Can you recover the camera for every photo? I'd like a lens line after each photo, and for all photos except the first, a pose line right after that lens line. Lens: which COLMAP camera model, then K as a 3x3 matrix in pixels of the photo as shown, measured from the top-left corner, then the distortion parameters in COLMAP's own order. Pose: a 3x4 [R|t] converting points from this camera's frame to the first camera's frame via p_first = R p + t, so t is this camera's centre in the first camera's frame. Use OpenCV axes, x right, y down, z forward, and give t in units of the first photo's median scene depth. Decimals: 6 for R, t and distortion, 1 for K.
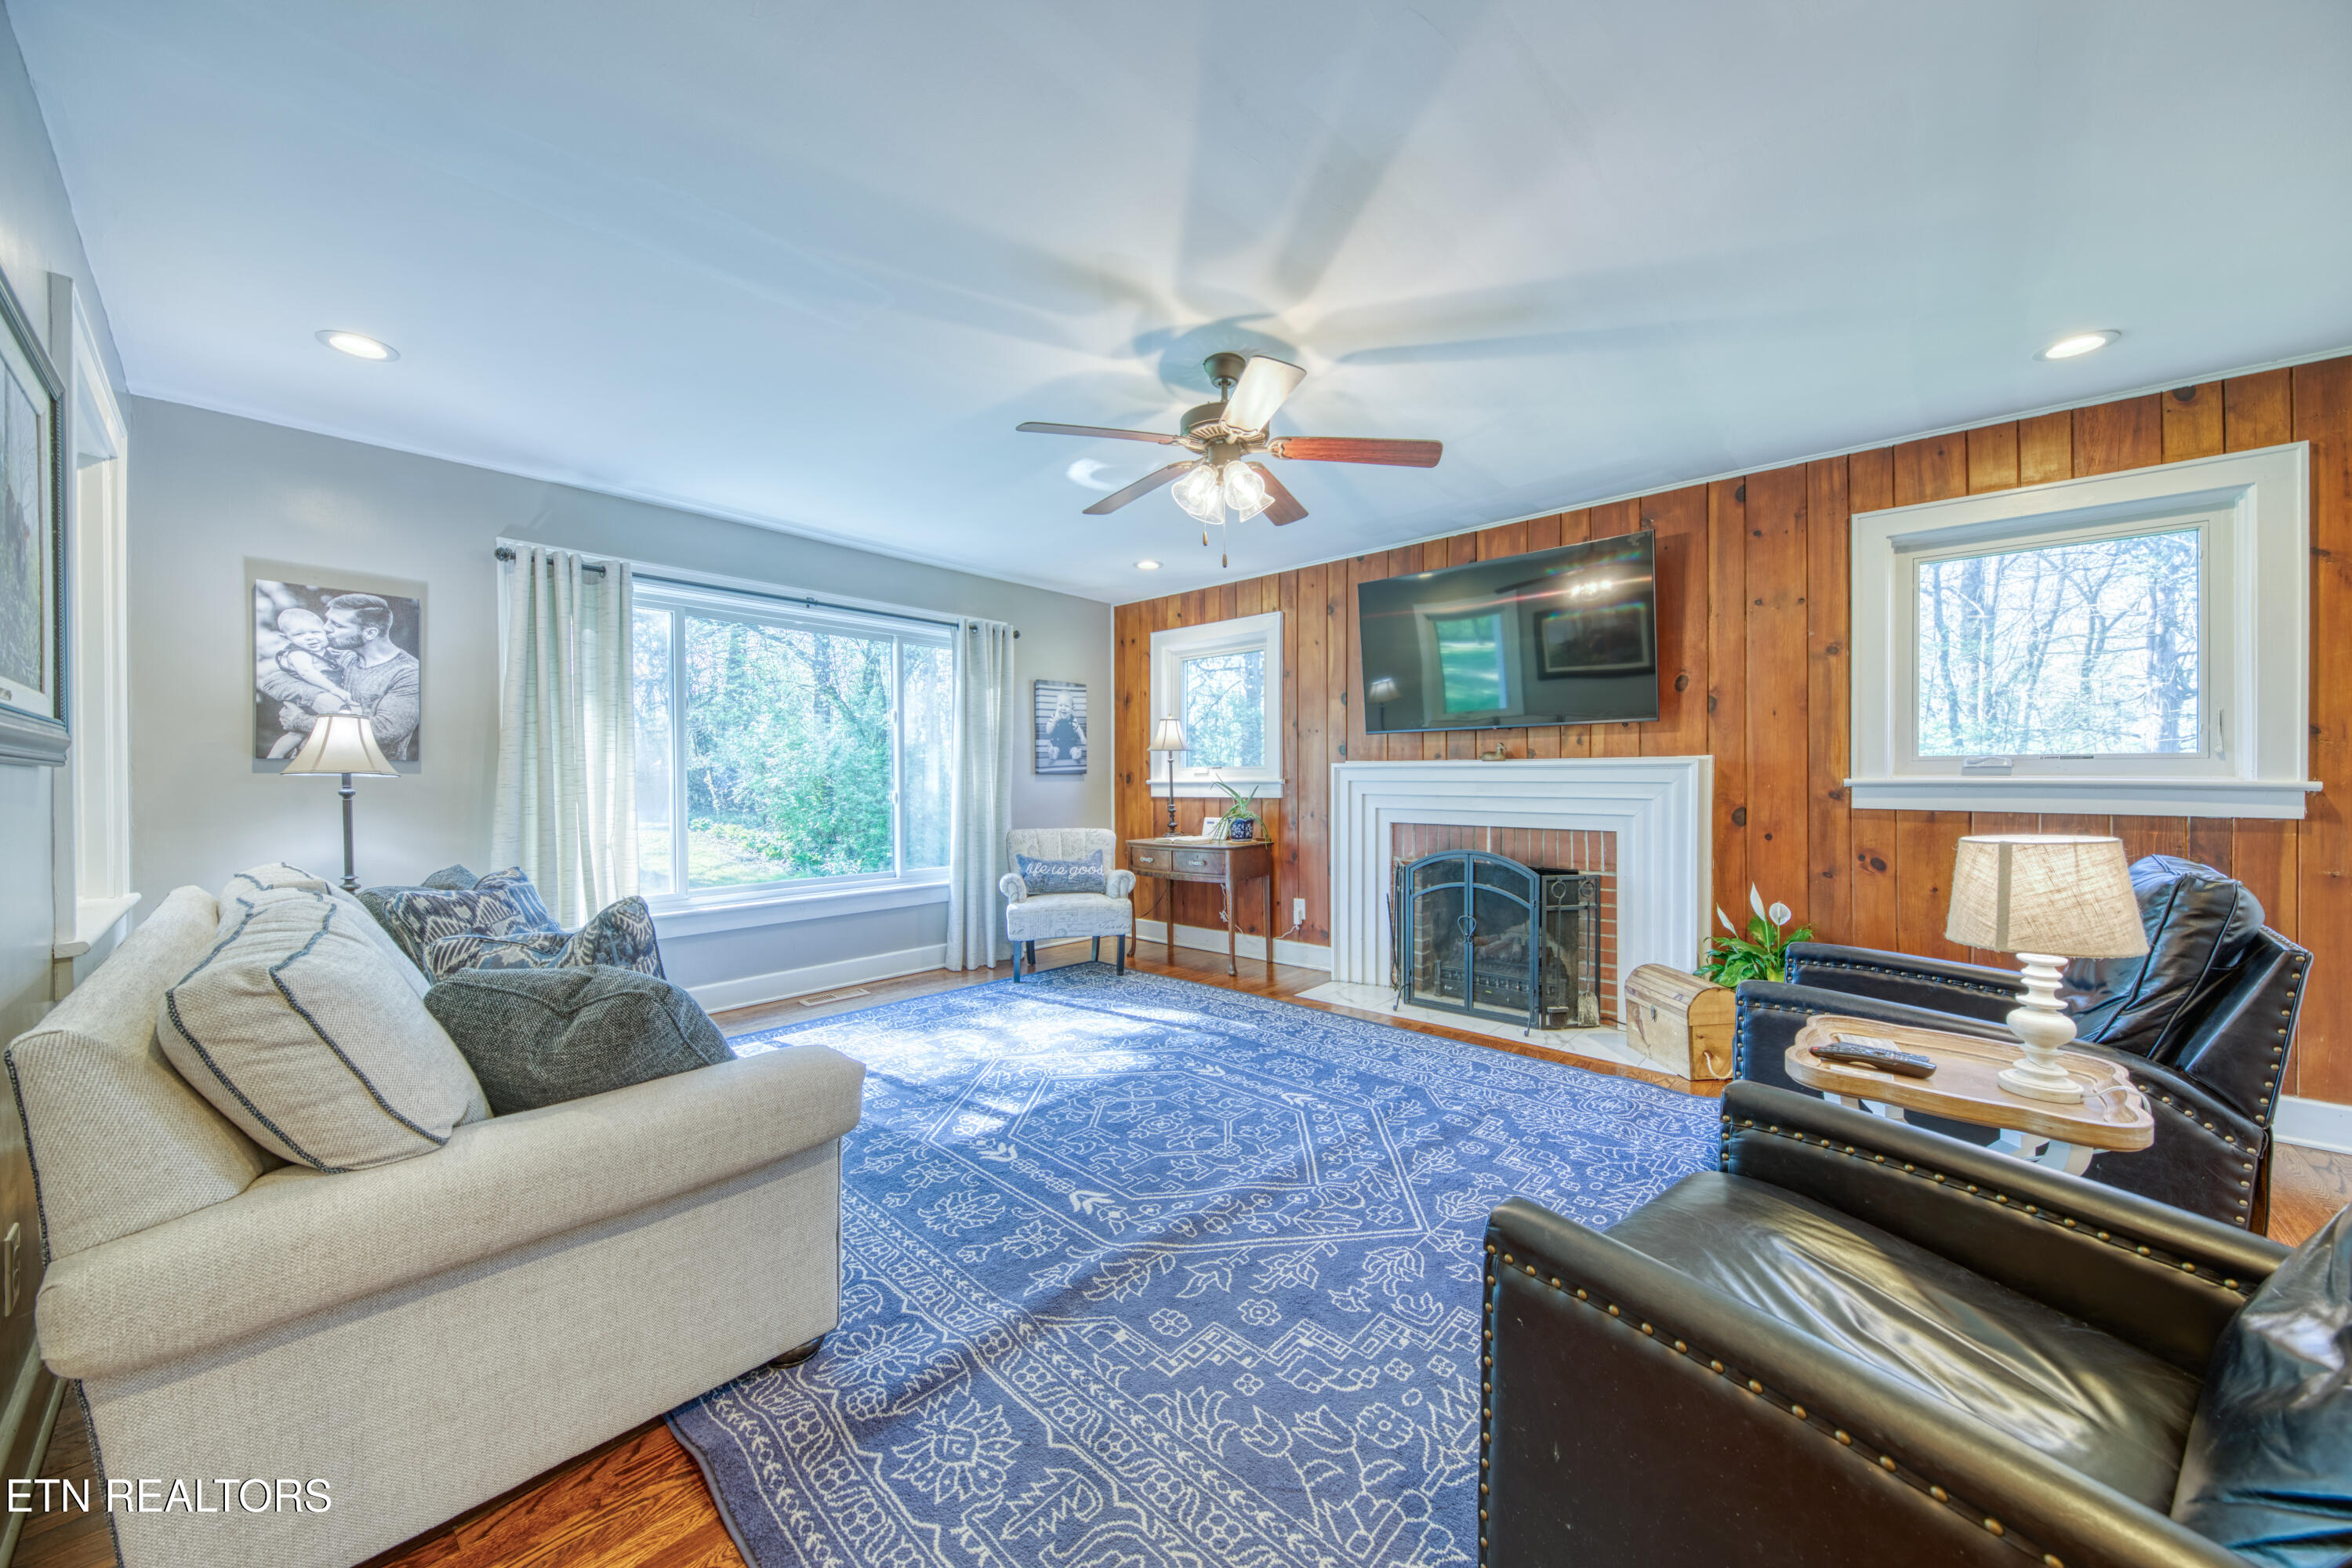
lens RADIAL K [[848.9, 0, 1155.7], [0, 848.9, 791.7], [0, 0, 1]] dist [0.000019, -0.001367]
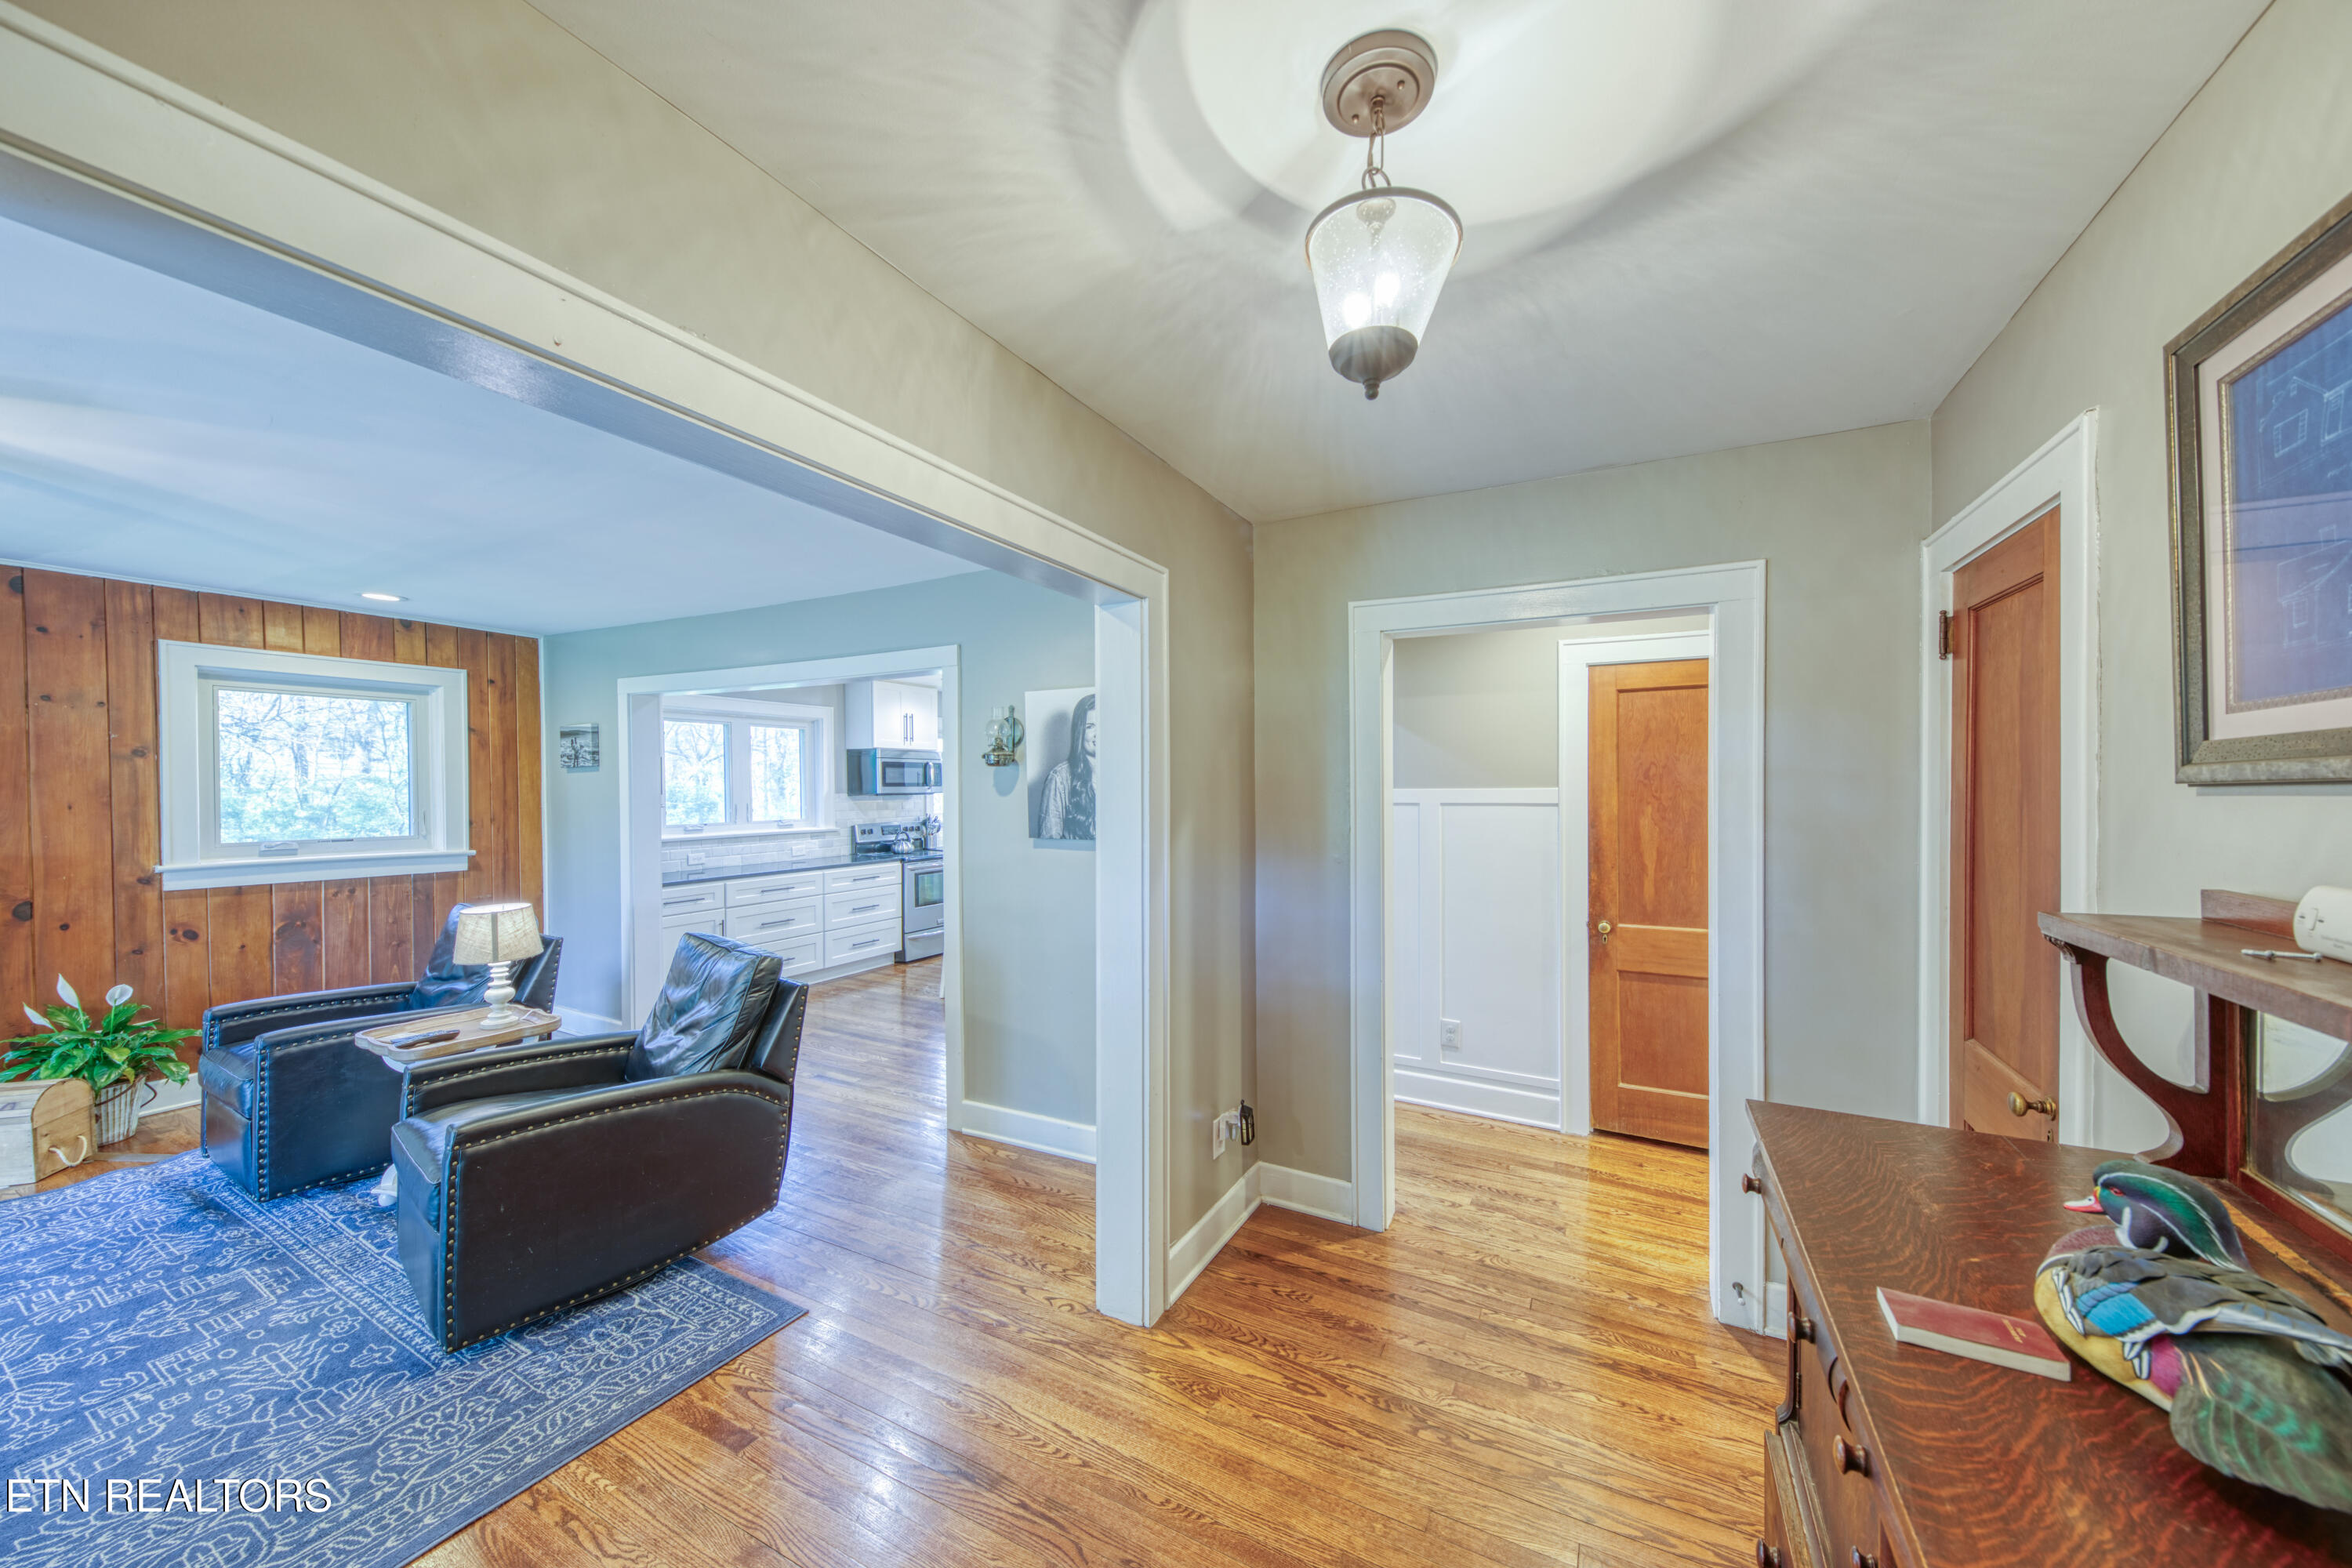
lens RADIAL K [[848.9, 0, 1233.7], [0, 848.9, 778.2], [0, 0, 1]] dist [0.000019, -0.001367]
pose [[-0.276162, 0.001666, 0.961110, -0.733646], [0.018202, 0.999828, 0.003497, -0.117751], [-0.960939, 0.018460, -0.276145, -0.097329]]
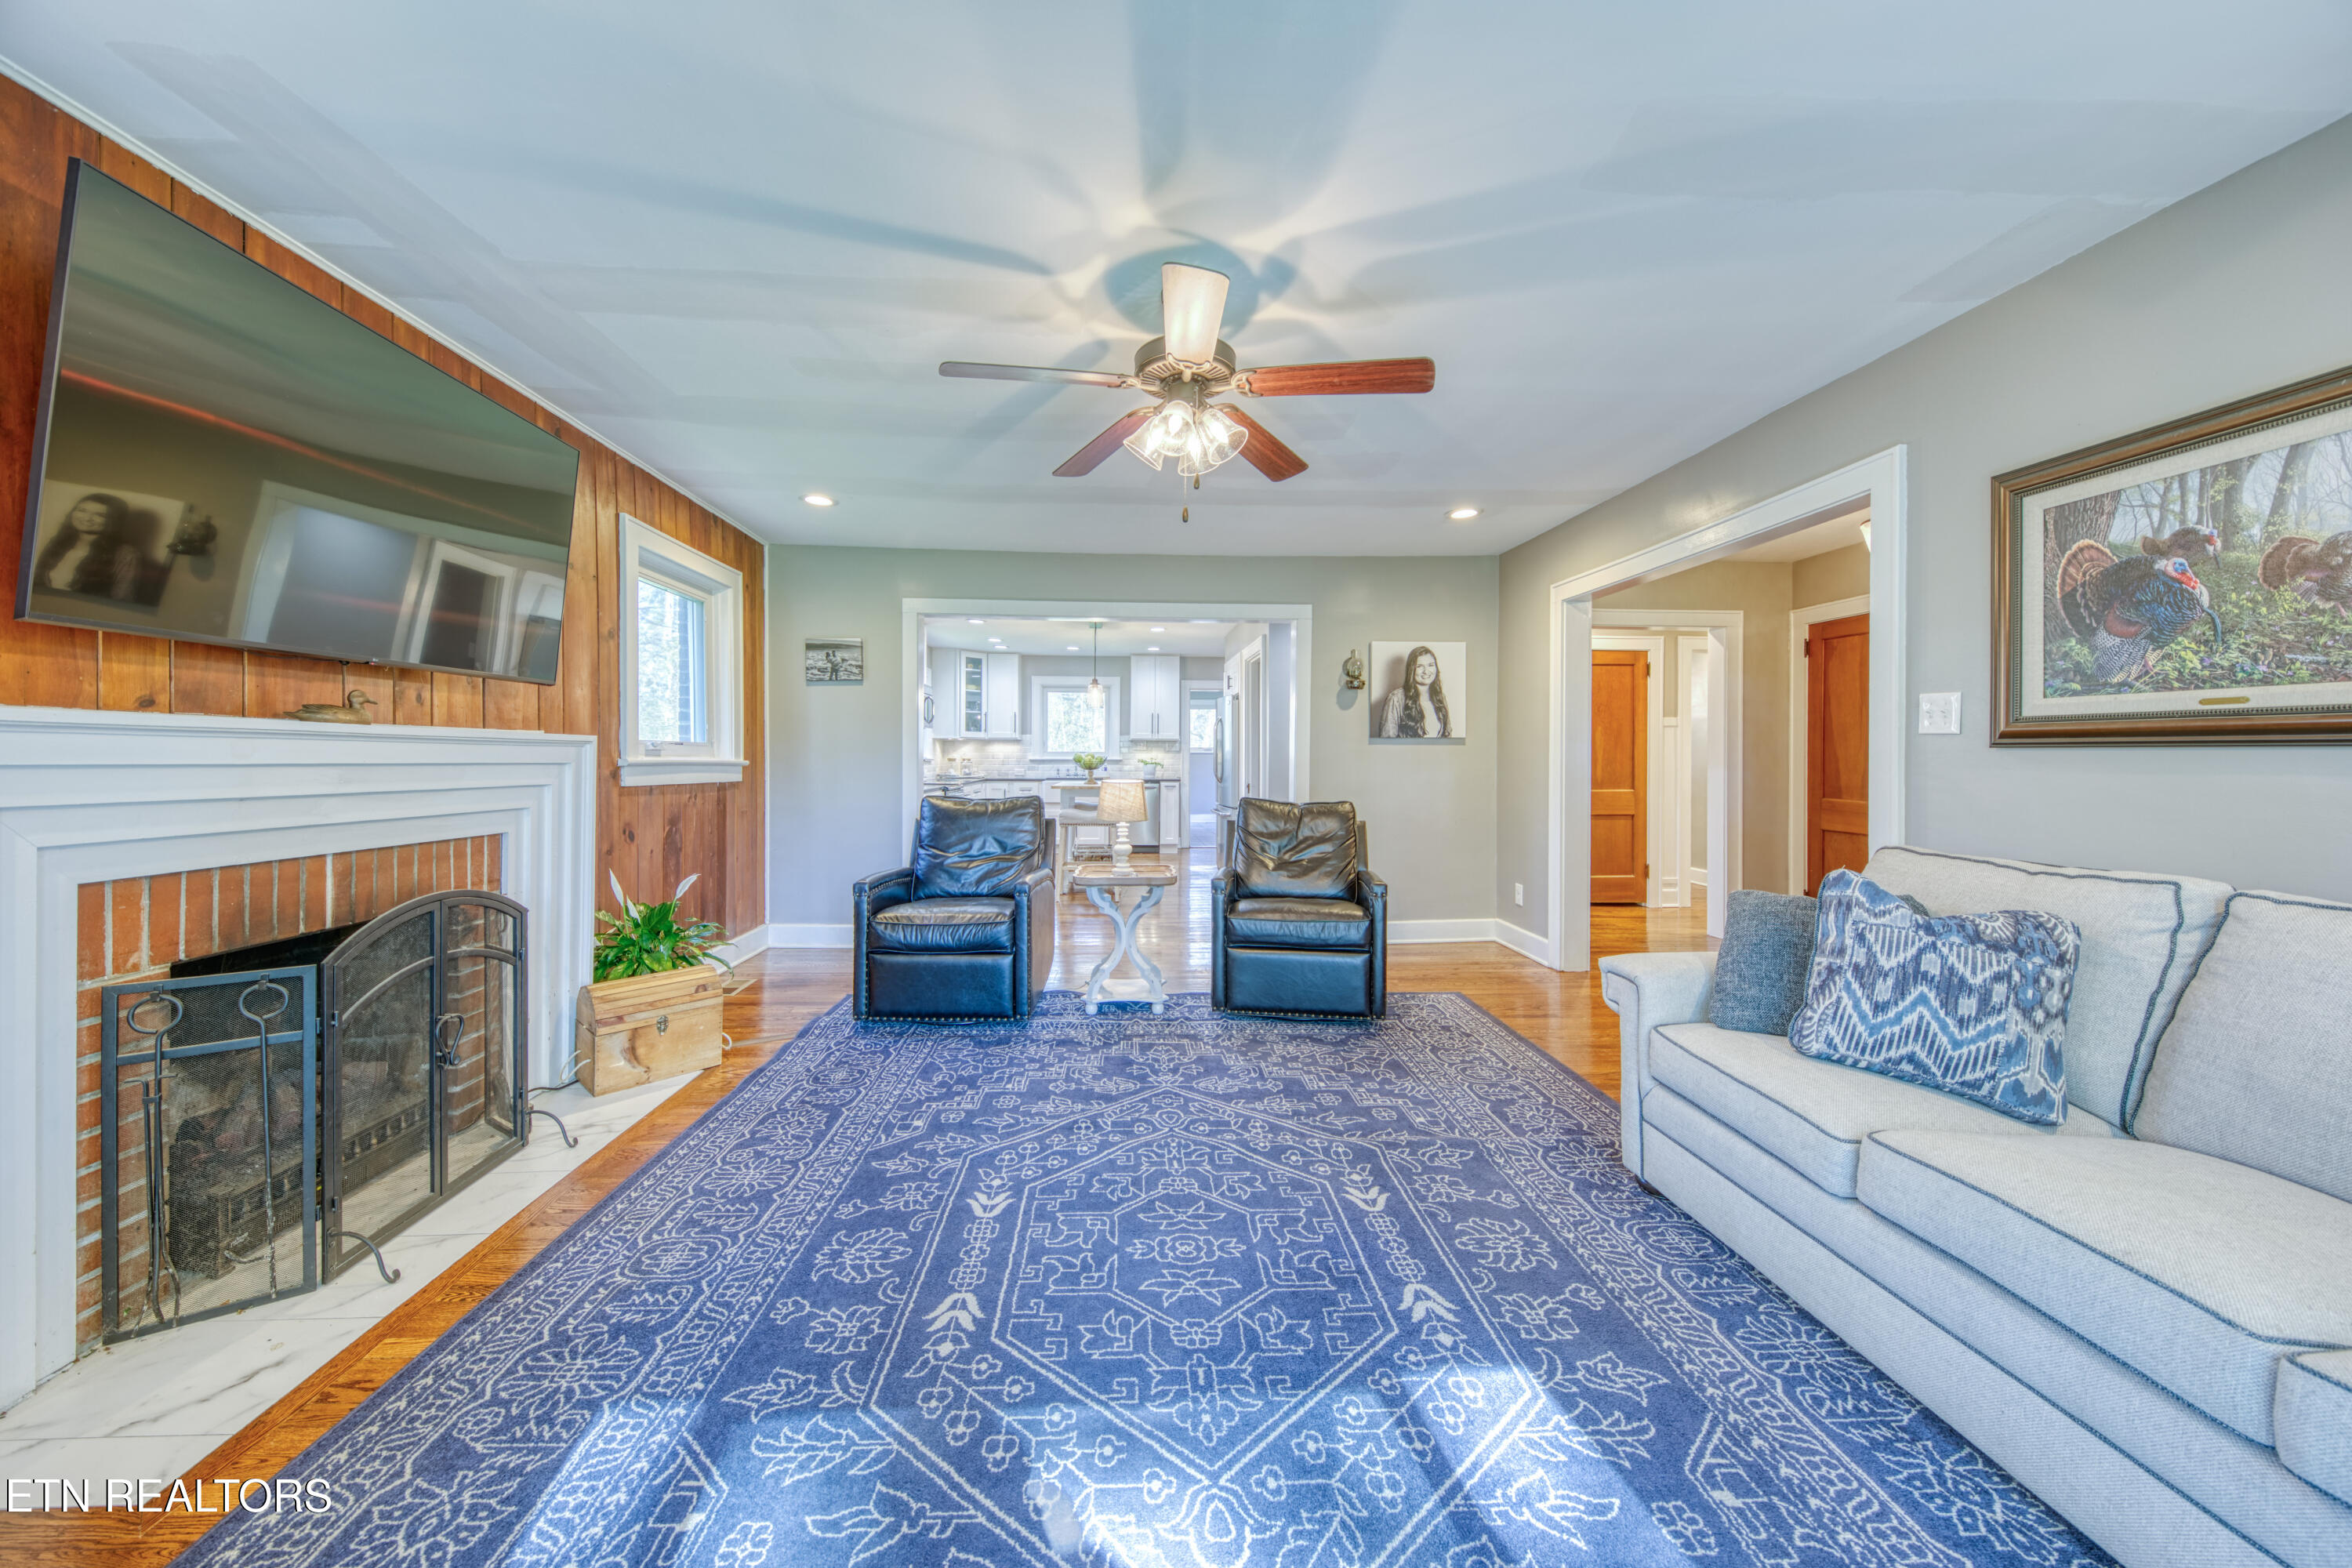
lens RADIAL K [[848.9, 0, 1150.5], [0, 848.9, 757.6], [0, 0, 1]] dist [0.000019, -0.001367]
pose [[-0.740145, 0.000005, 0.672447, -0.409865], [0.009484, 0.999901, 0.010432, -0.021956], [-0.672380, 0.014099, -0.740072, 1.409666]]
